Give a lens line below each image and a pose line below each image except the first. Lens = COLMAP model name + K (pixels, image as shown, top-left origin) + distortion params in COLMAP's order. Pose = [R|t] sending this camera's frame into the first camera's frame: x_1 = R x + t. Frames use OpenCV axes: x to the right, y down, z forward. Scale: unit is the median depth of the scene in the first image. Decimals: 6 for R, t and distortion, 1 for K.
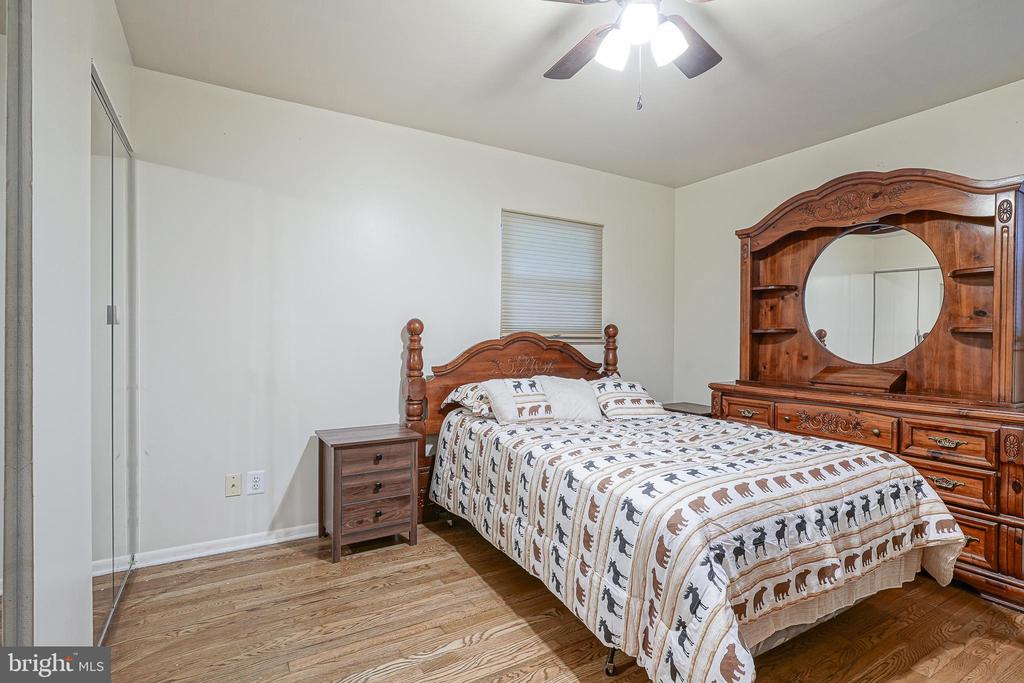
lens RADIAL K [[495.9, 0, 512.8], [0, 495.9, 334.3], [0, 0, 1]] dist [-0.000232, 0.000729]
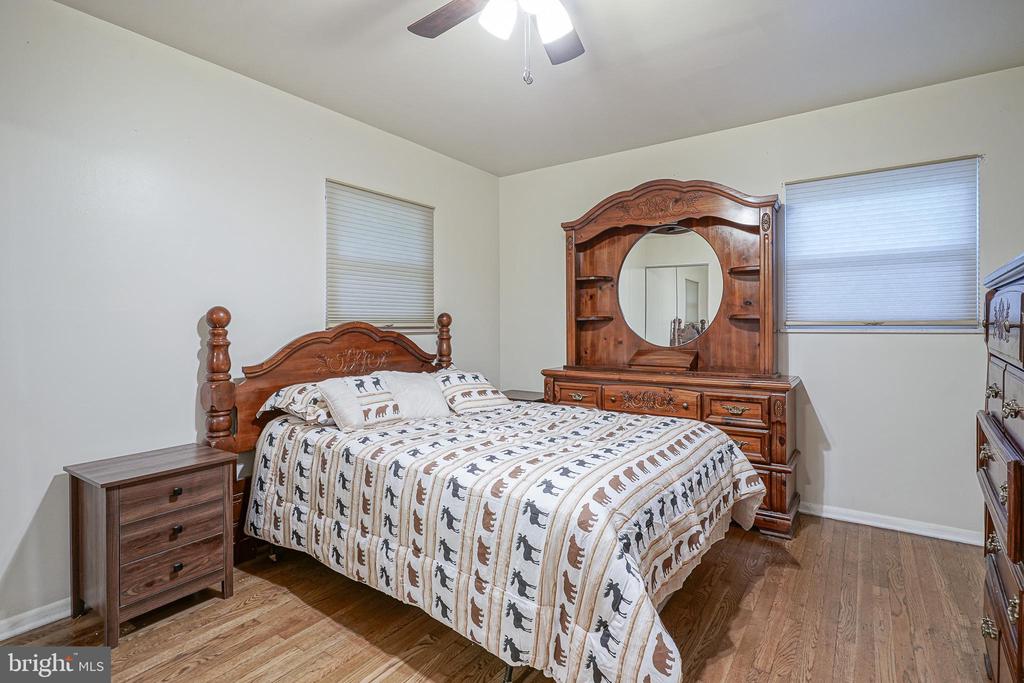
lens RADIAL K [[505.3, 0, 511.5], [0, 505.3, 323.5], [0, 0, 1]] dist [-0.002319, 0.001251]
pose [[0.911415, -0.011589, 0.411324, -0.121865], [0.010927, 0.999932, 0.003962, -0.003207], [-0.411342, 0.000884, 0.911481, 0.099515]]
